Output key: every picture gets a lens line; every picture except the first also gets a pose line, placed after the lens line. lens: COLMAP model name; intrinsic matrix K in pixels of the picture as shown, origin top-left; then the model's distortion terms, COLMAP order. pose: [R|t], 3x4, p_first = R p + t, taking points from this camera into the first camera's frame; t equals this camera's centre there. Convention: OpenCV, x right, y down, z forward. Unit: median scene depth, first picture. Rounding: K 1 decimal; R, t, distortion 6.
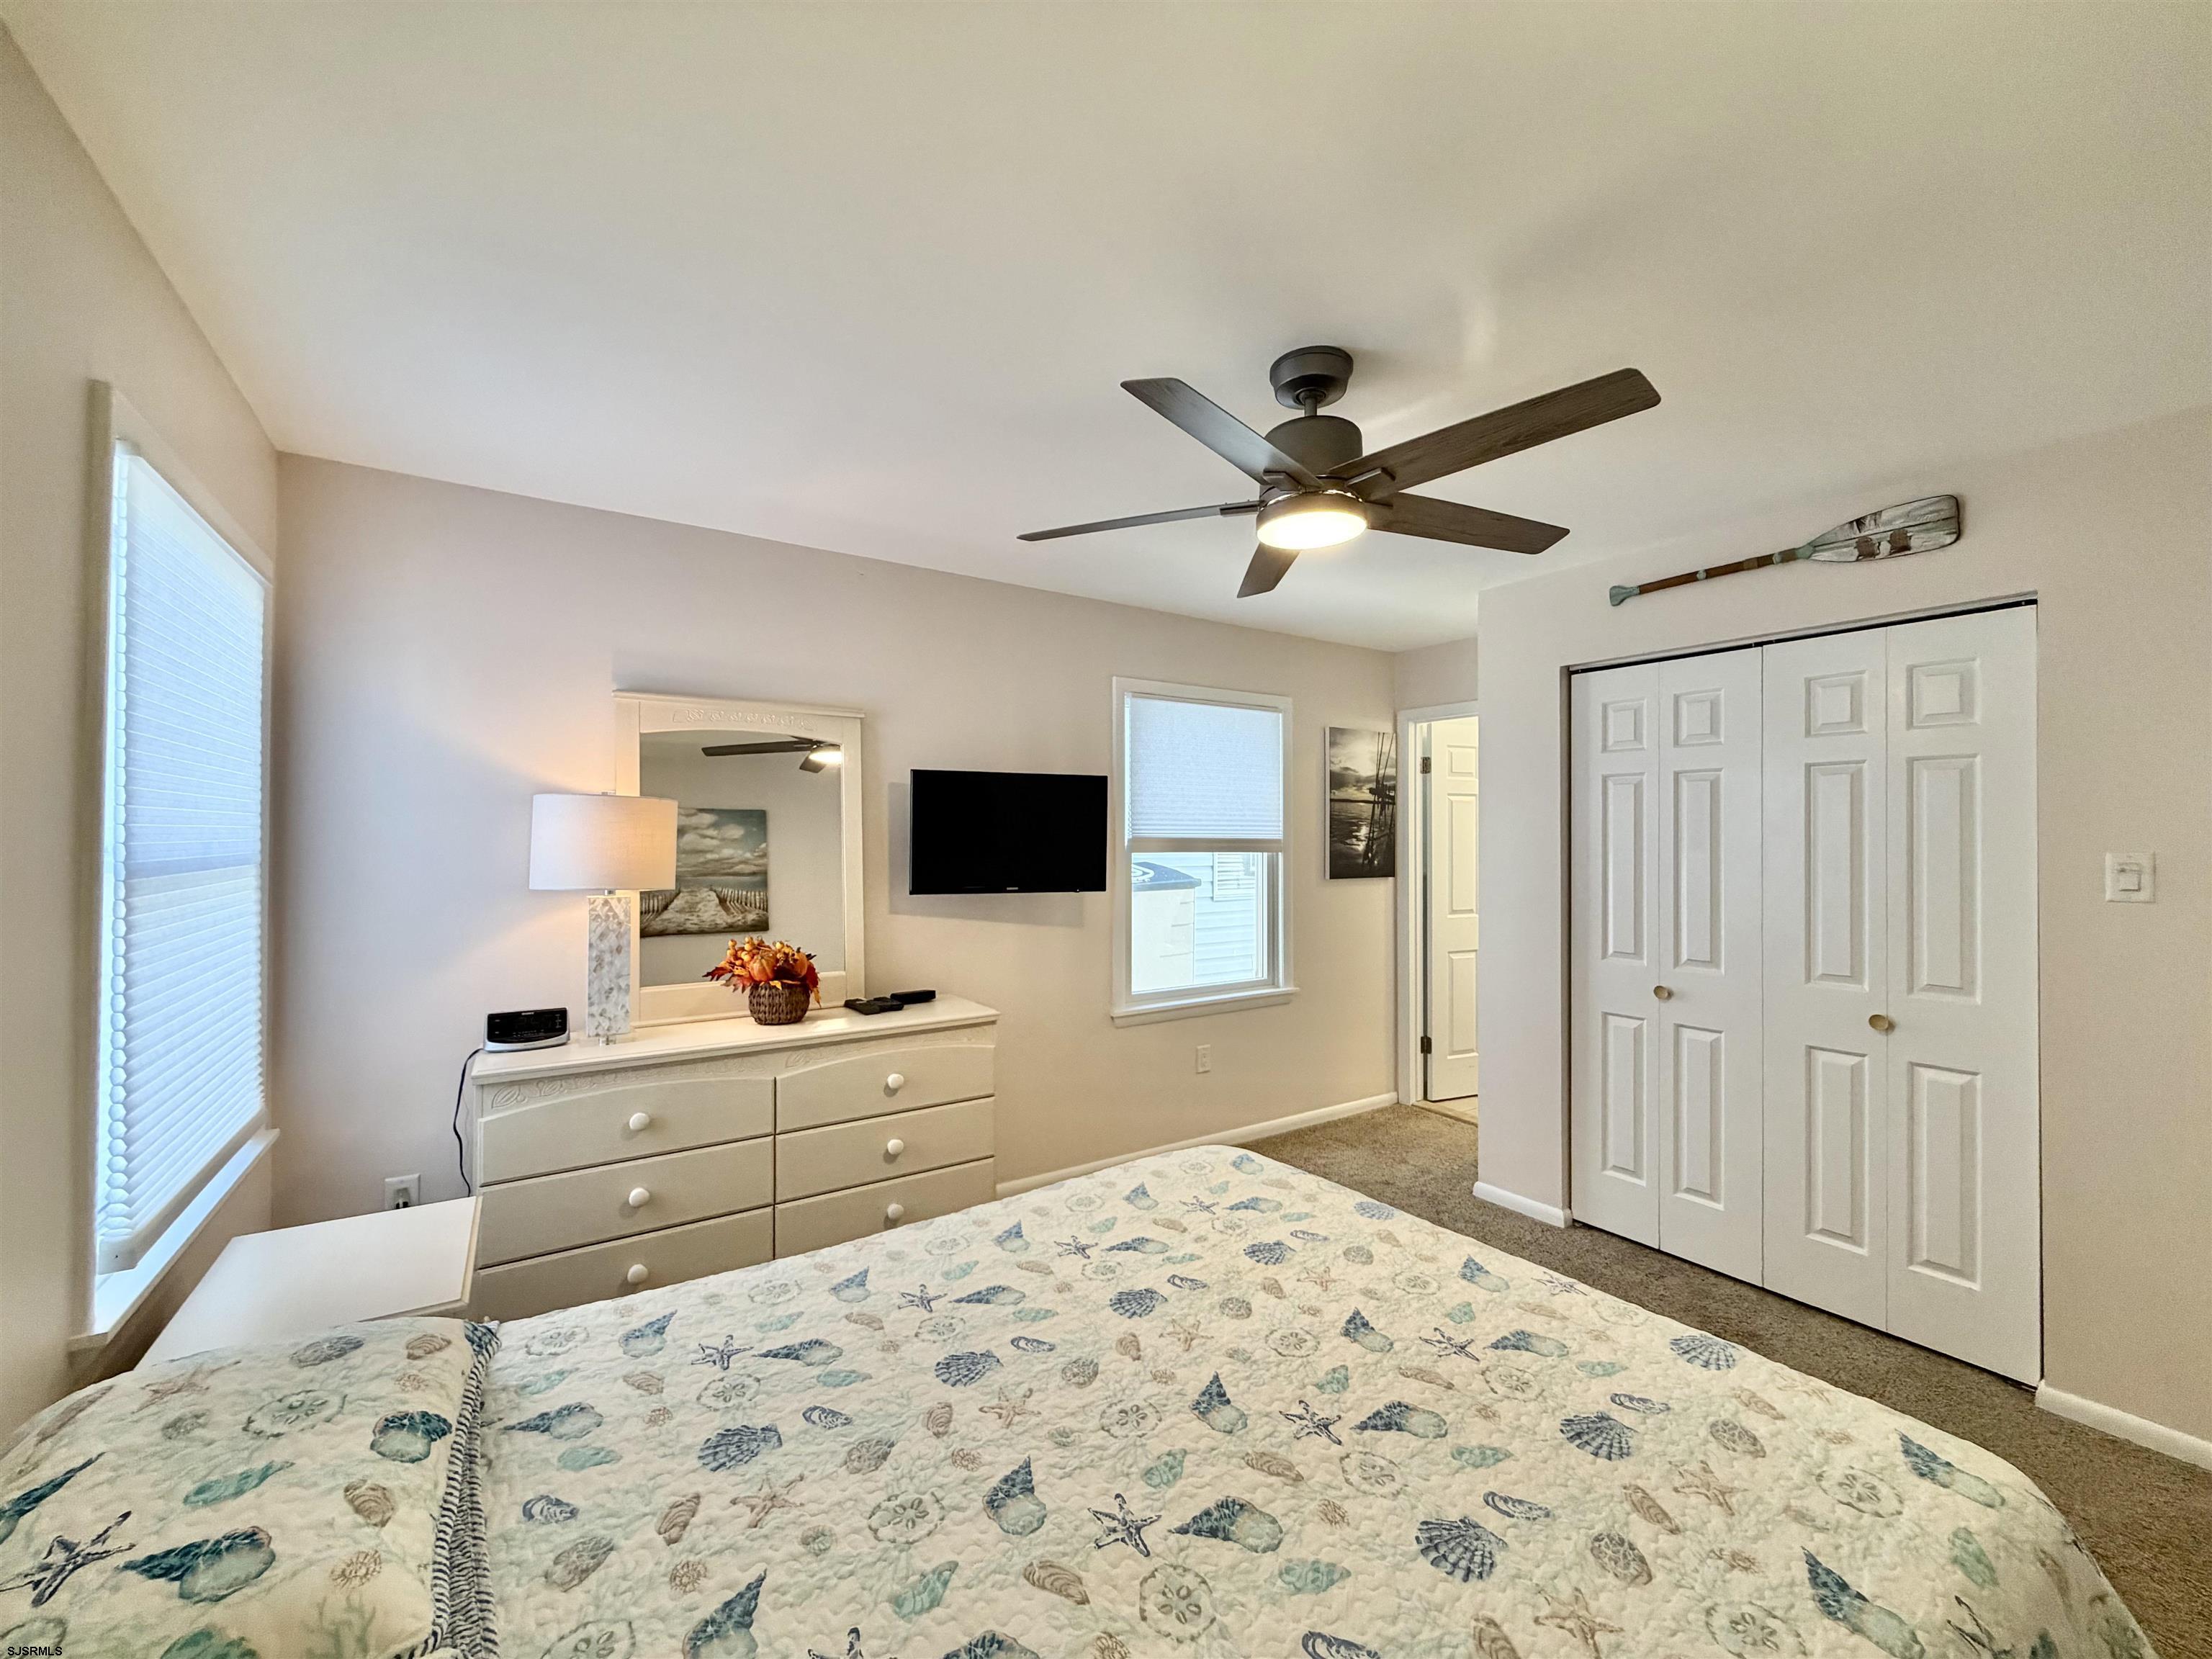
lens RADIAL K [[888.6, 0, 1102.2], [0, 888.6, 828.8], [0, 0, 1]] dist [-0.000192, 0.000509]
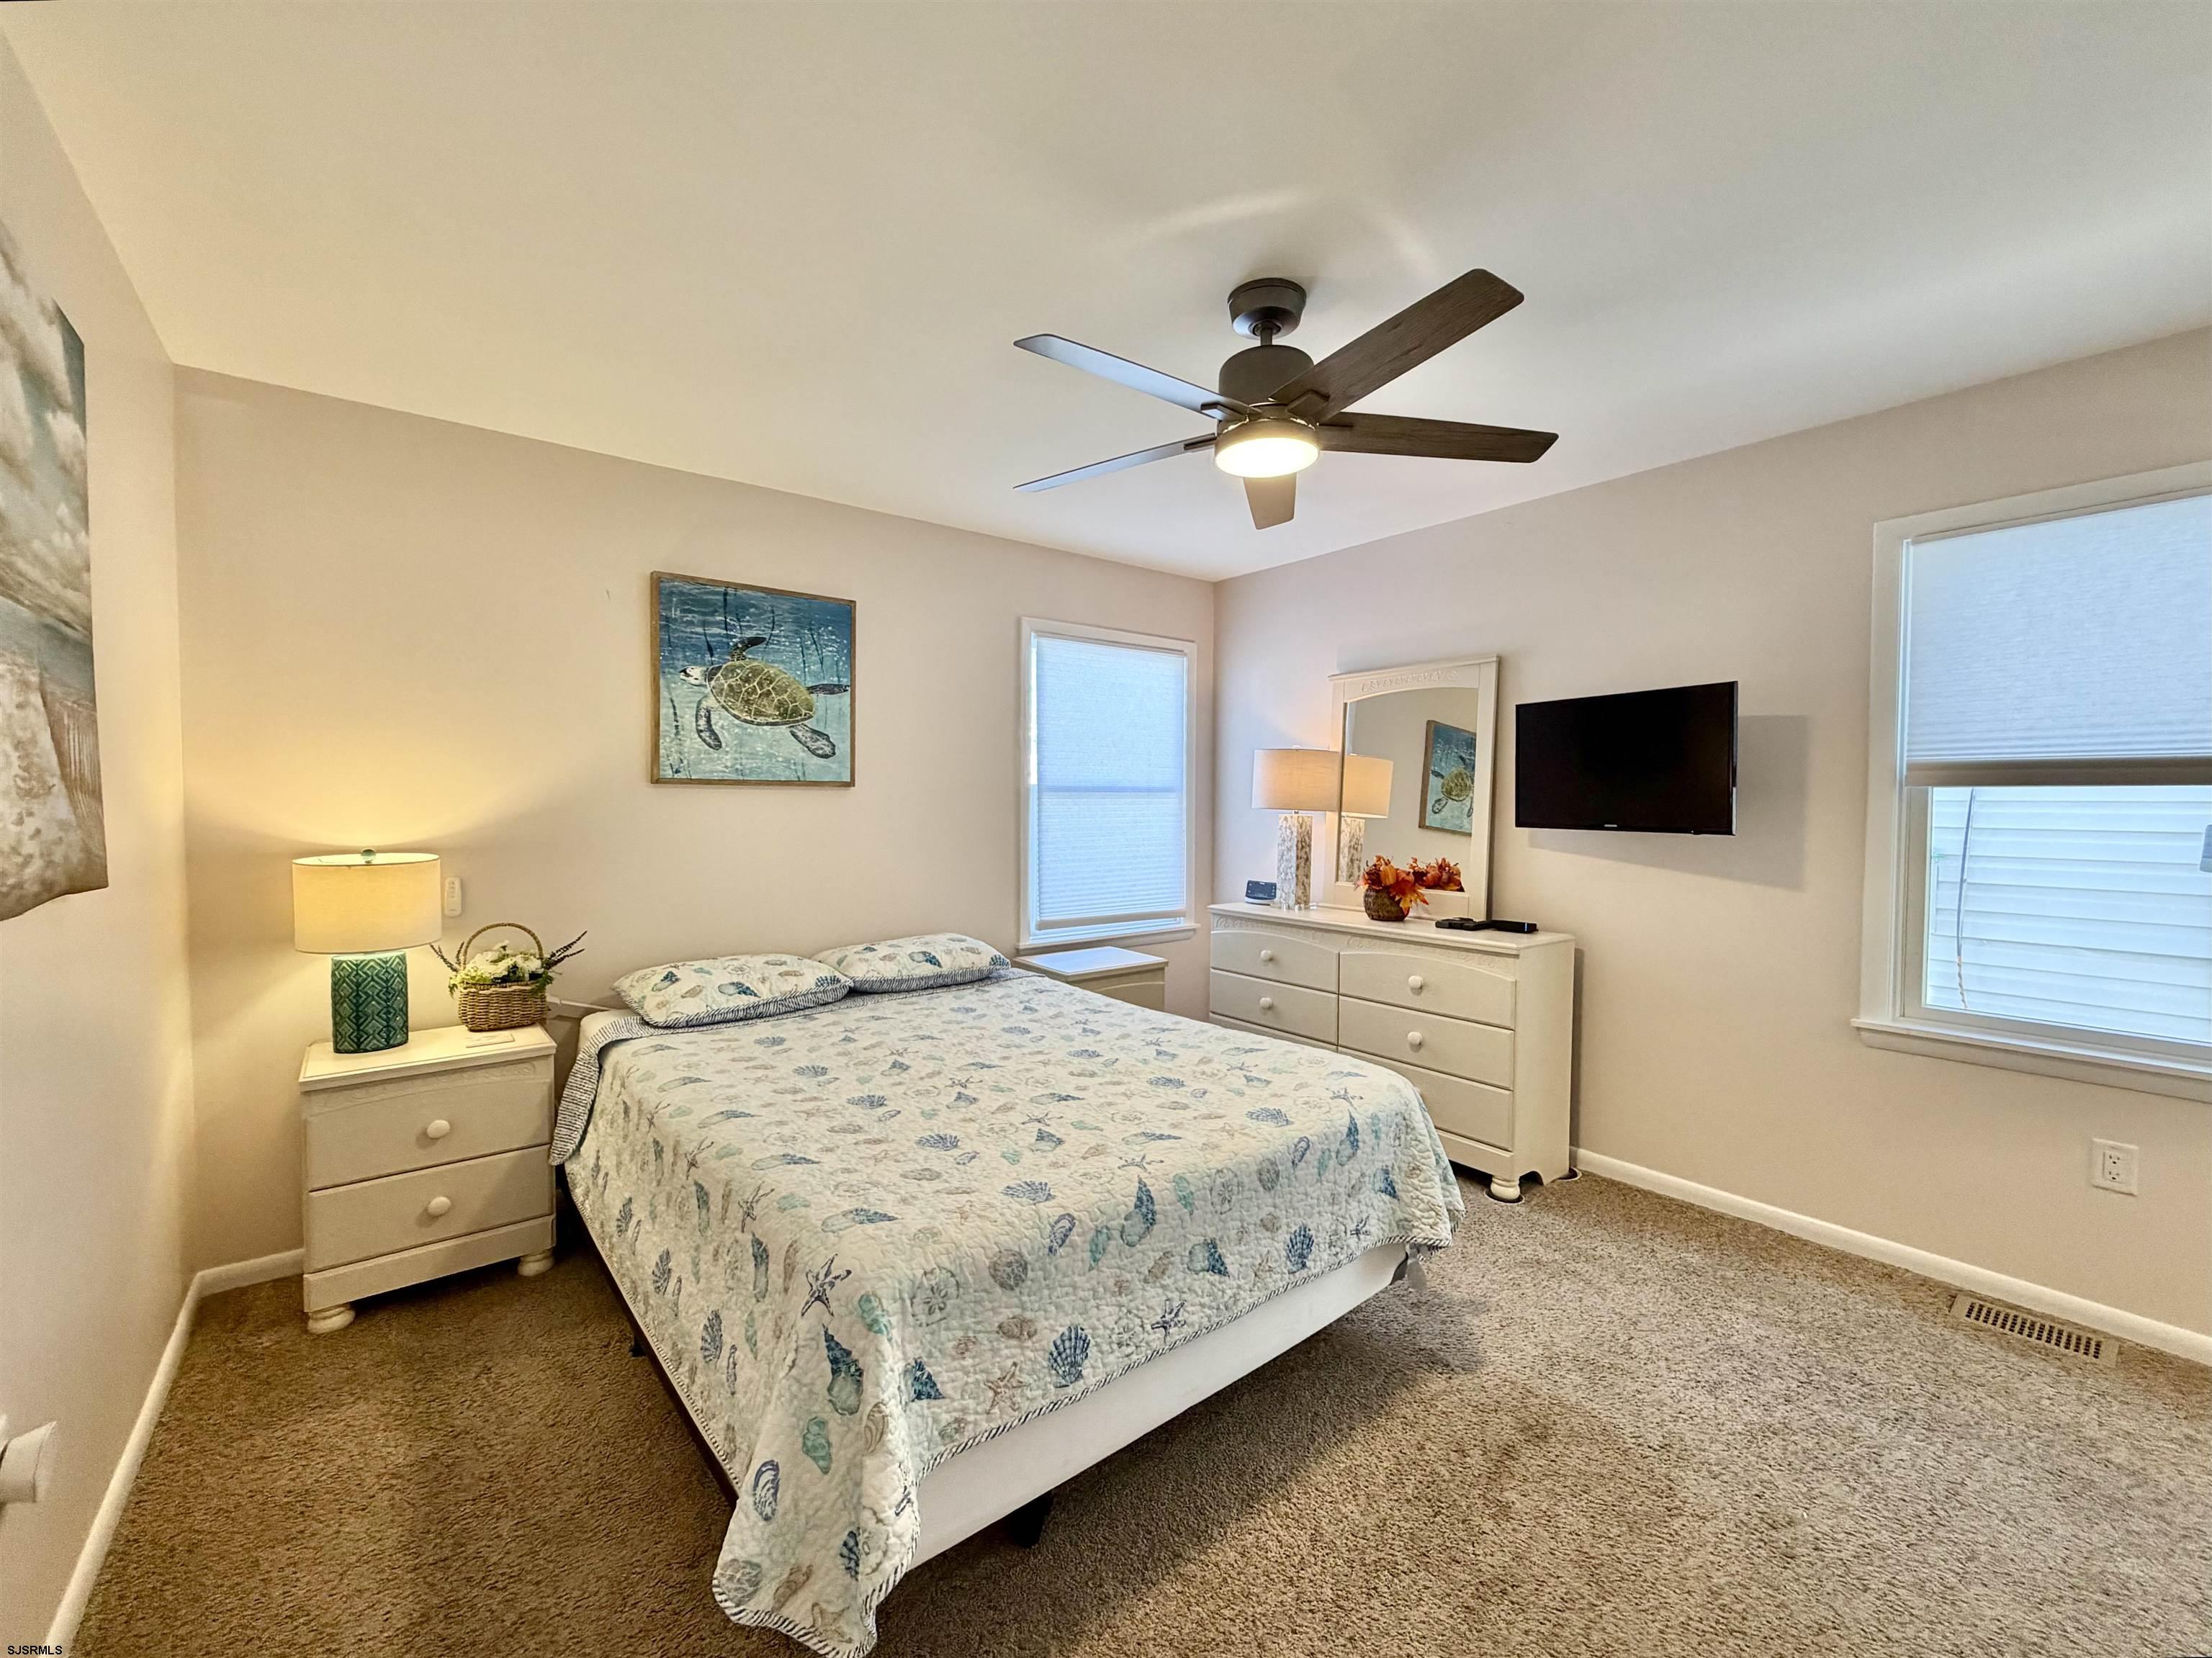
lens RADIAL K [[888.5, 0, 1102.2], [0, 888.5, 828.3], [0, 0, 1]] dist [-0.000192, 0.000509]
pose [[0.096713, 0.030618, -0.994841, 1.176614], [0.005774, 0.999493, 0.031323, 0.061623], [0.995296, -0.008773, 0.096487, 0.649820]]
